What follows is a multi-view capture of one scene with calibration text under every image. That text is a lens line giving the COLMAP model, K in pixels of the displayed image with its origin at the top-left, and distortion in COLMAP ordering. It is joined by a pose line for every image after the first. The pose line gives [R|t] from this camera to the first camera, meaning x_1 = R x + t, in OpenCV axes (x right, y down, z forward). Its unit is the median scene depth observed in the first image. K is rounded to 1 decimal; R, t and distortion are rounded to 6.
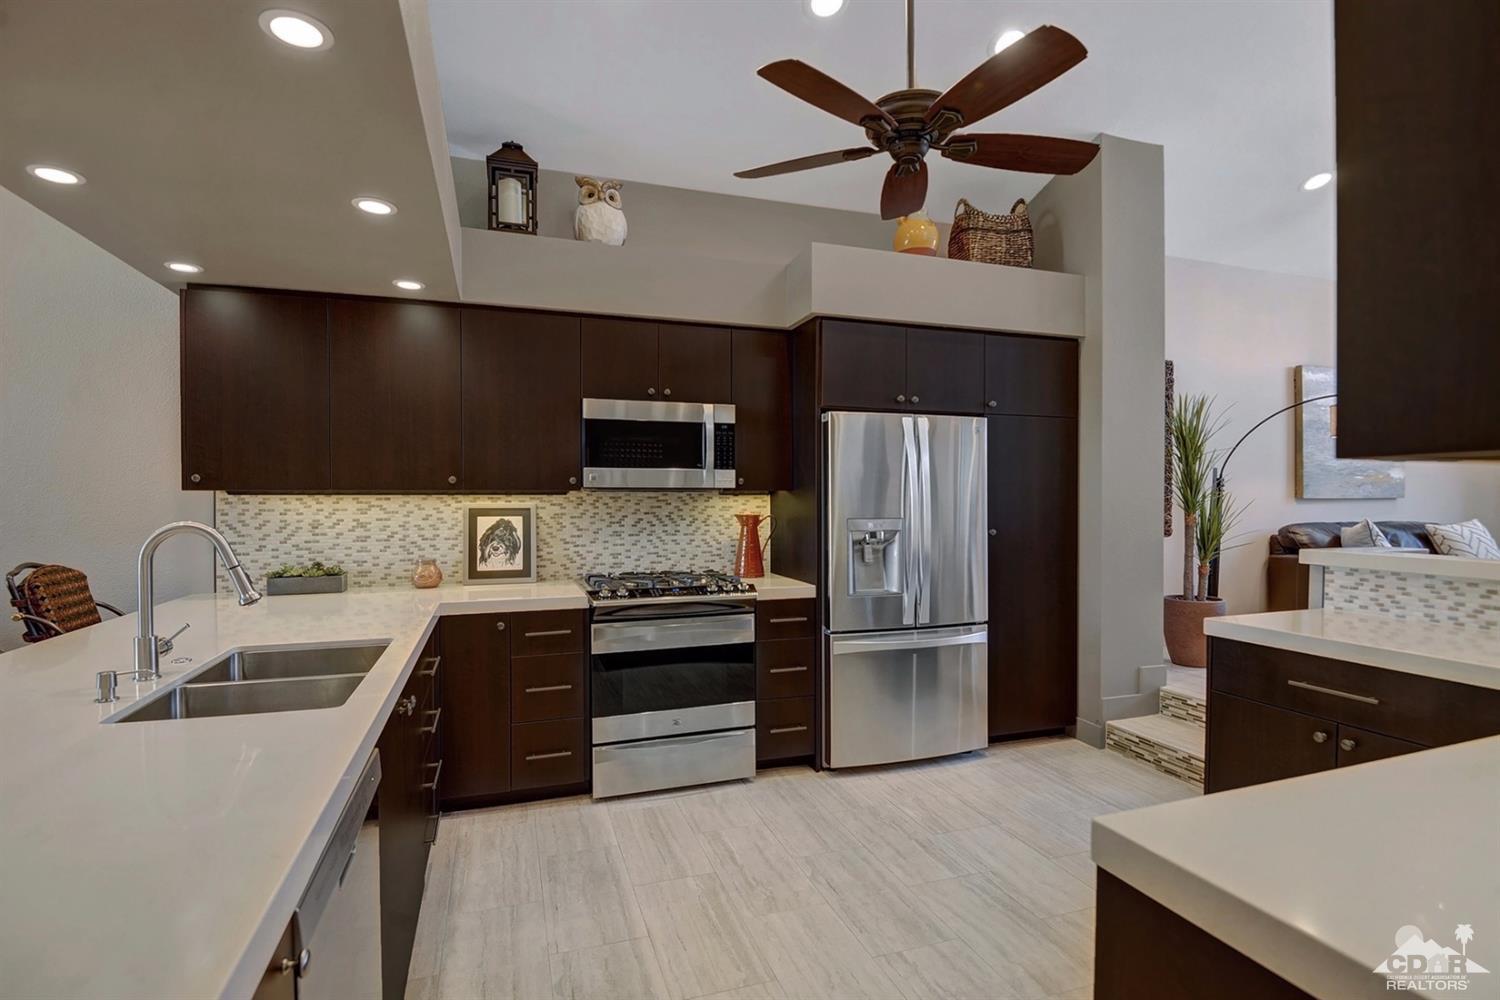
lens RADIAL K [[689.9, 0, 737.2], [0, 689.9, 501.3], [0, 0, 1]] dist [0.022175, -0.000956]
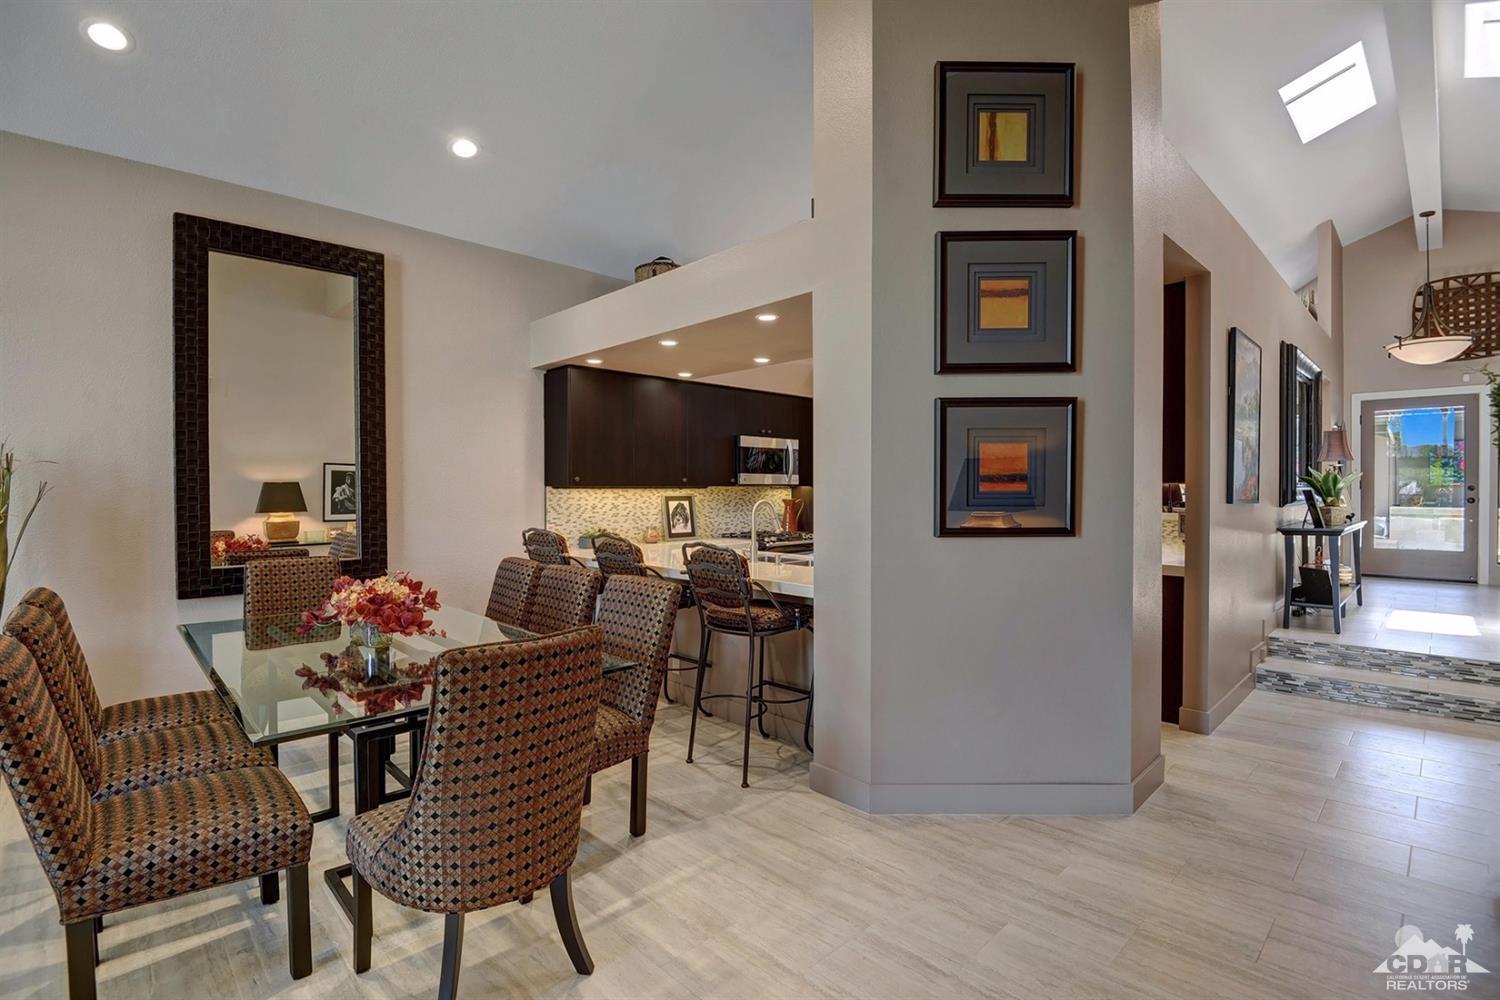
lens RADIAL K [[689.9, 0, 749.3], [0, 689.9, 495.5], [0, 0, 1]] dist [0.022175, -0.000956]
pose [[0.894425, -0.007924, 0.447148, -0.960399], [0.010756, 0.999935, -0.003794, 0.016574], [-0.447089, 0.008203, 0.894452, -0.604637]]
